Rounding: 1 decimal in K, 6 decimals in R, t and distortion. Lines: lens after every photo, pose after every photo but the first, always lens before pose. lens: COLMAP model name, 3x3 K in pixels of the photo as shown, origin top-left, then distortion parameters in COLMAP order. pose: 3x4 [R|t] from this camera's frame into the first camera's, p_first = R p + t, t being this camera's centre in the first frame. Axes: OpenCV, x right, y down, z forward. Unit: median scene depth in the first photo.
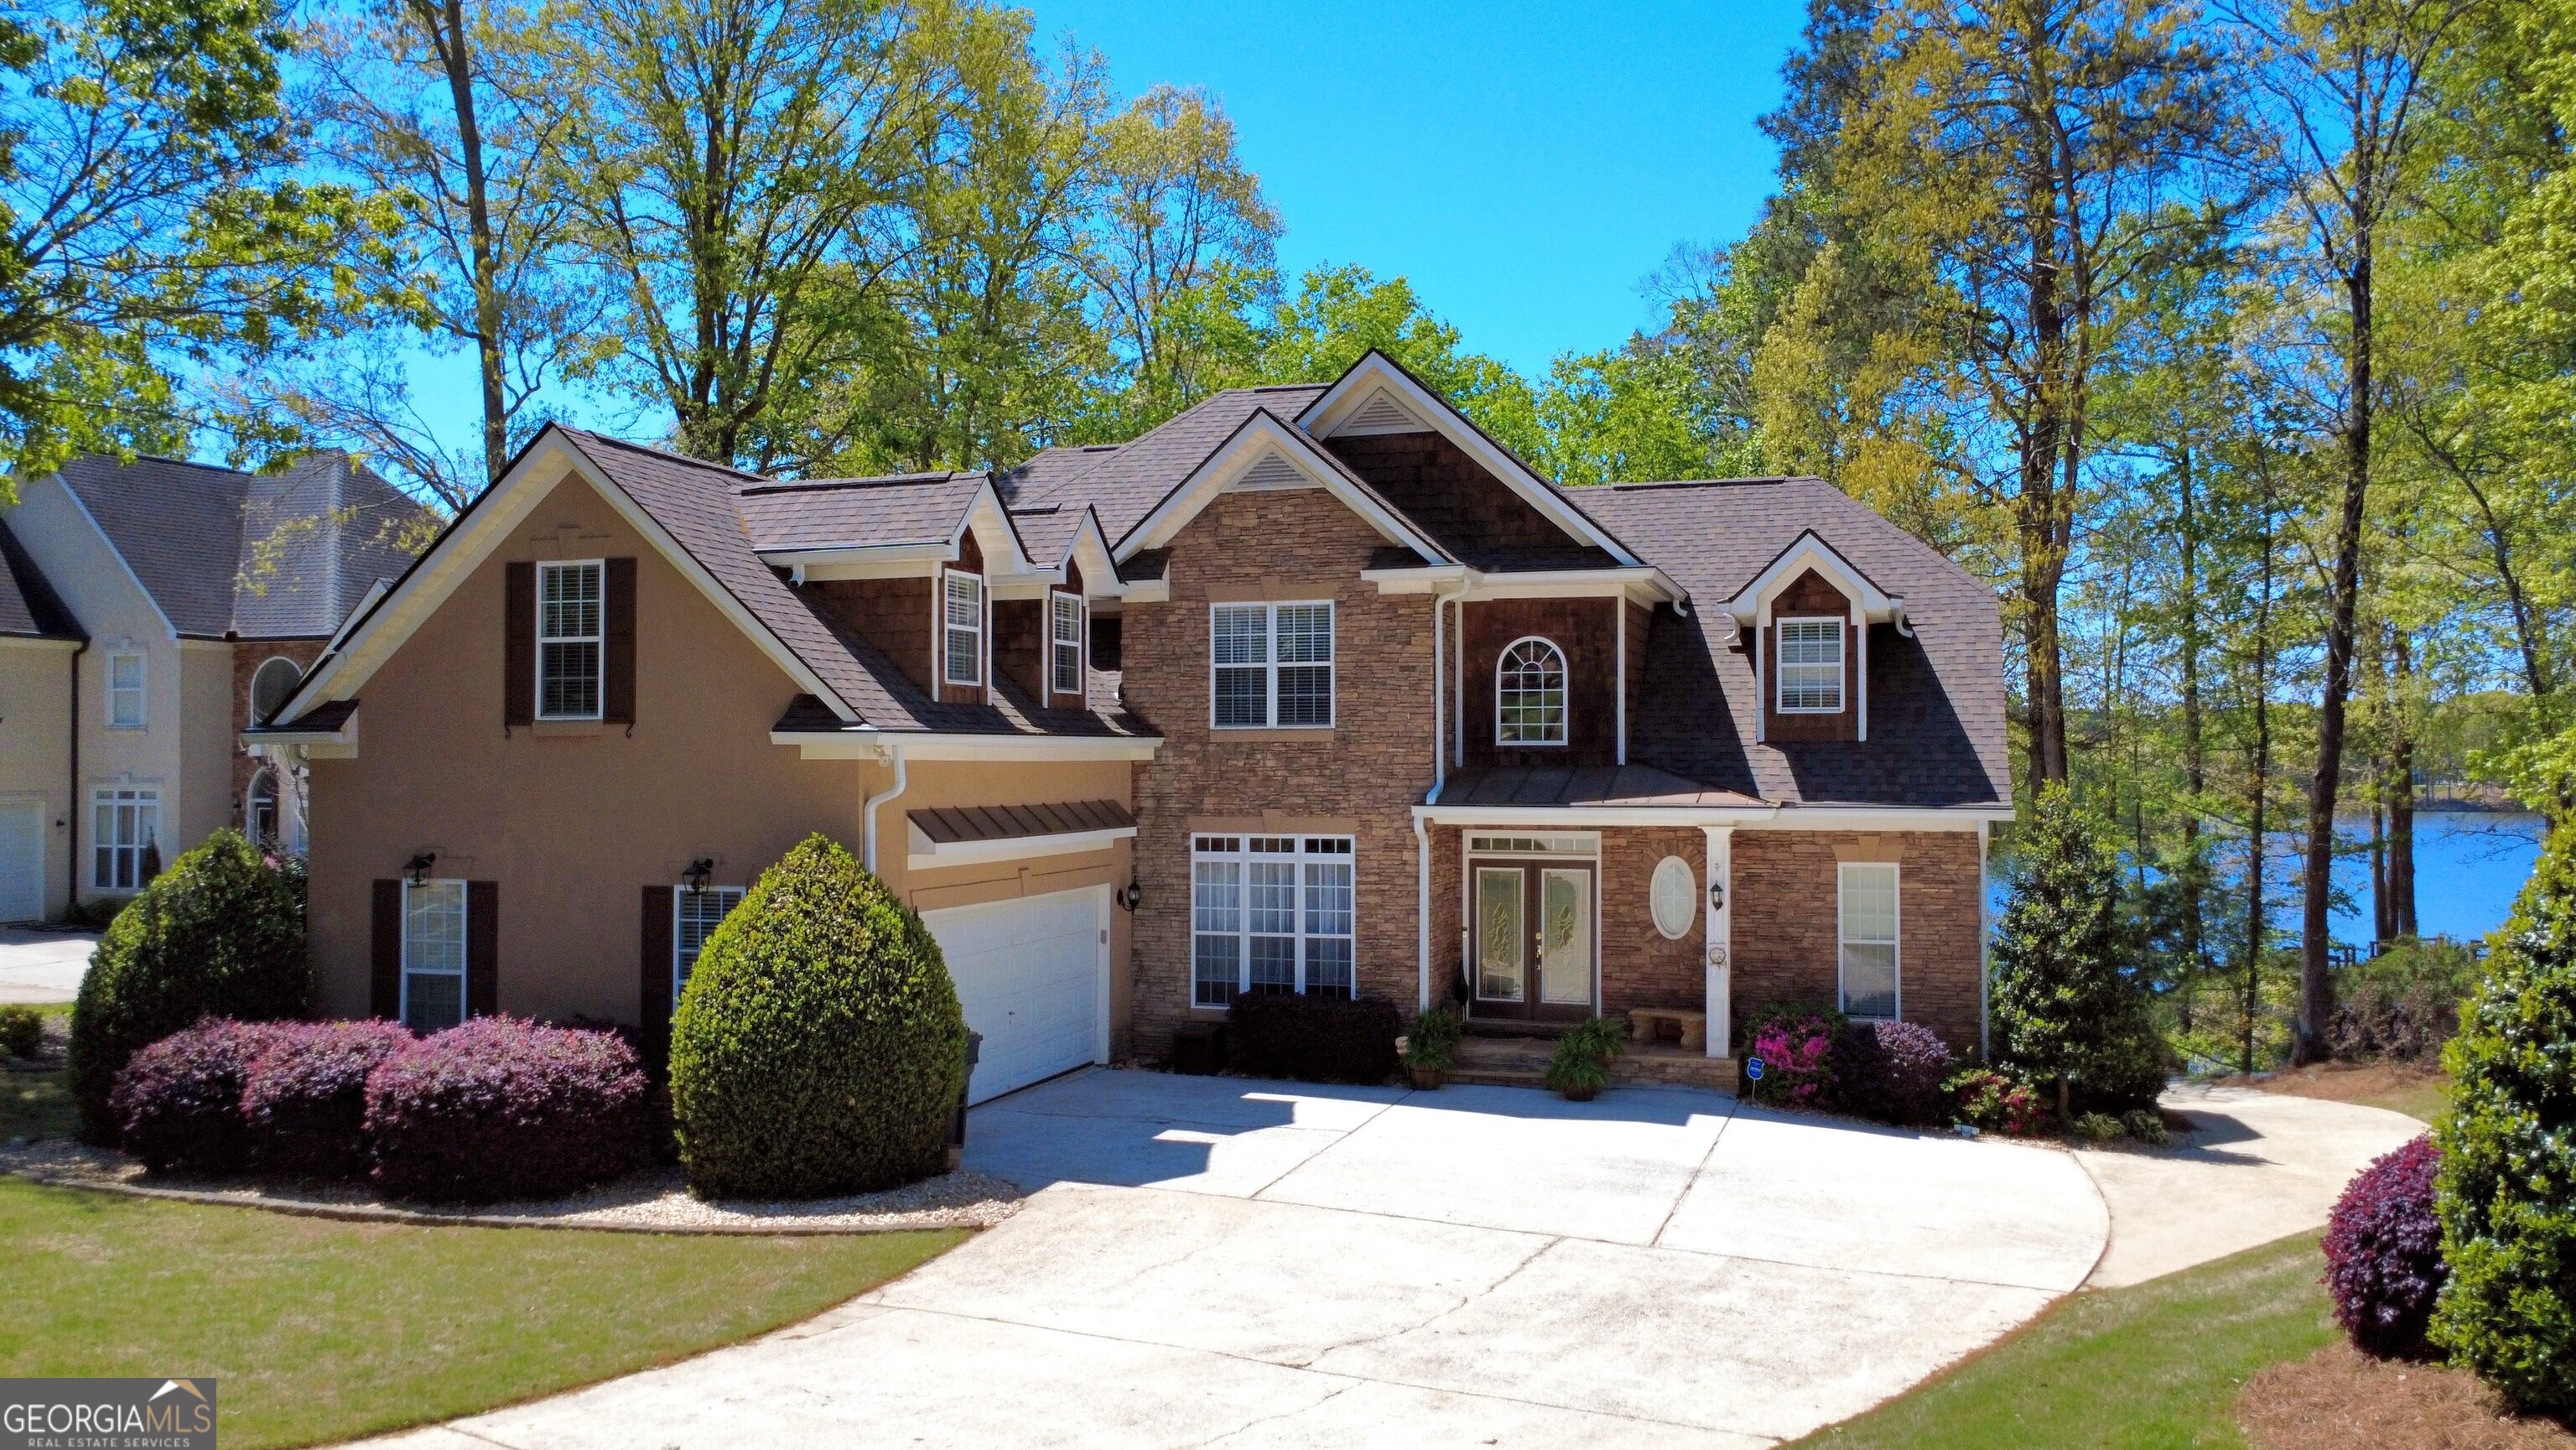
lens RADIAL K [[1925.8, 0, 1288.0], [0, 1925.8, 725.0], [0, 0, 1]] dist [-0.005092, -0.000393]
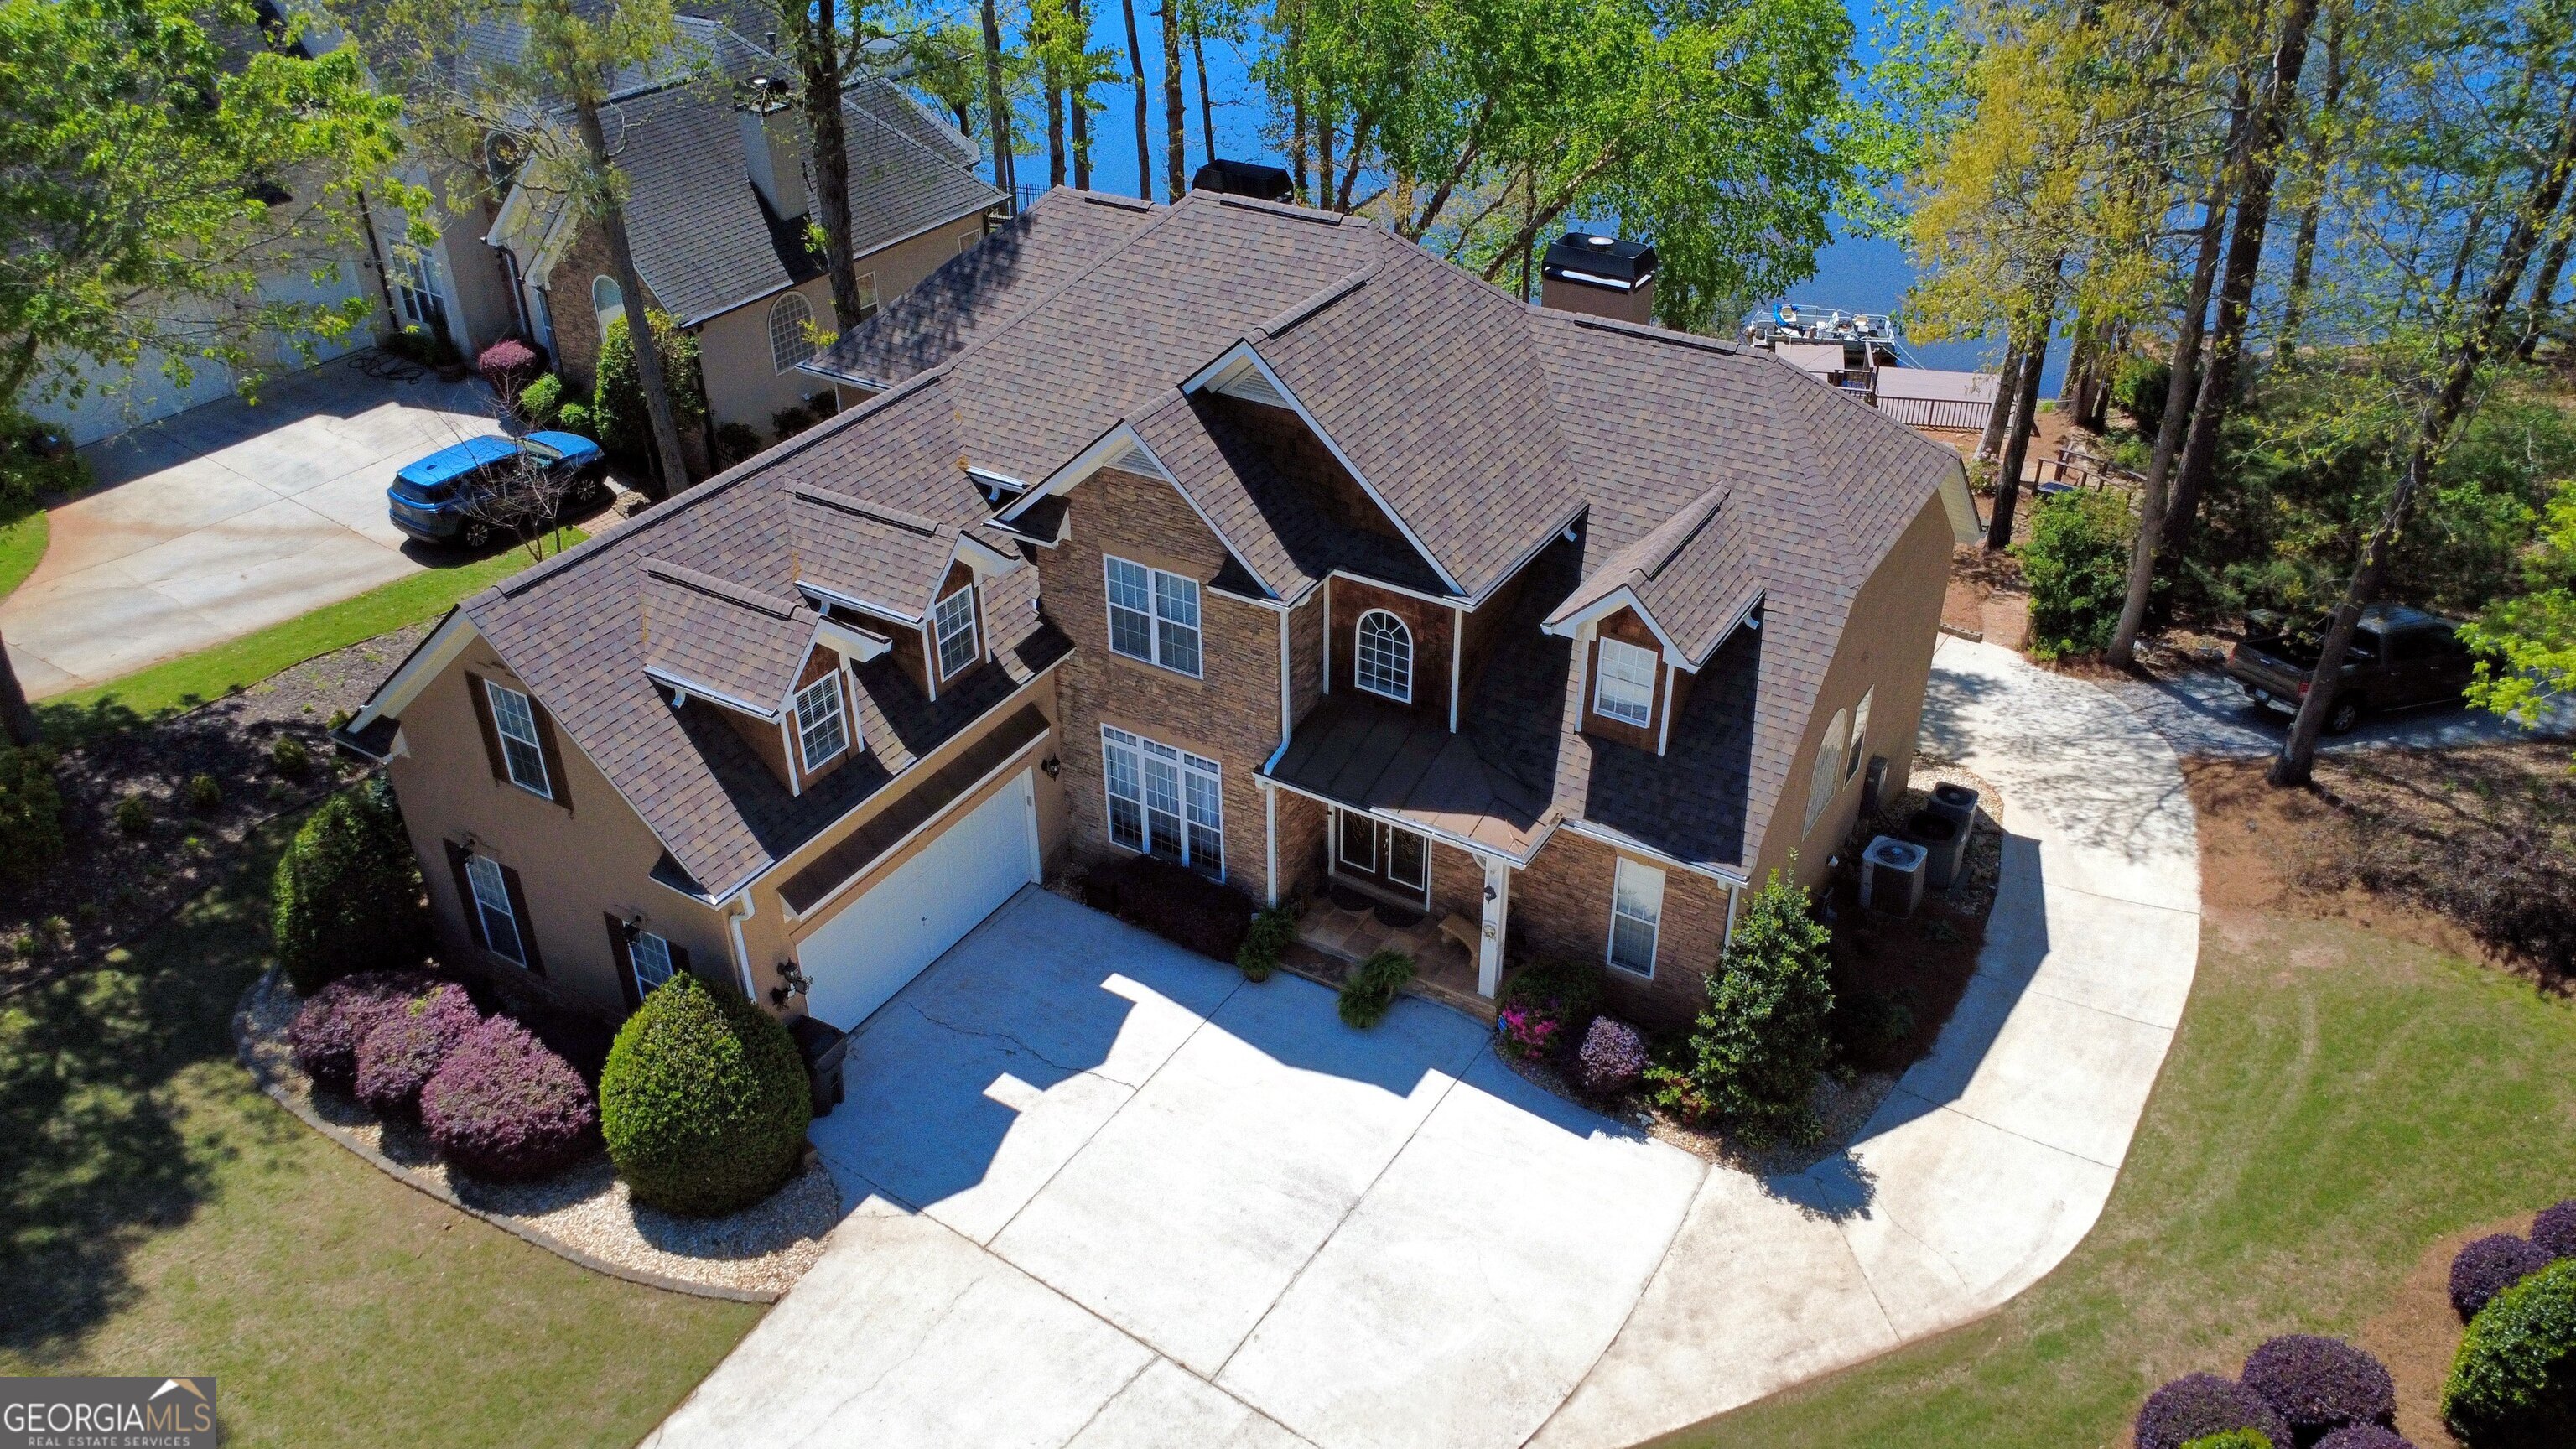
lens RADIAL K [[1925.7, 0, 1288.0], [0, 1925.7, 724.5], [0, 0, 1]] dist [-0.005092, -0.000393]
pose [[0.970491, 0.121256, -0.208433, 0.318866], [0.013112, 0.836560, 0.547719, -0.609604], [0.240781, -0.534289, 0.810284, 0.070259]]
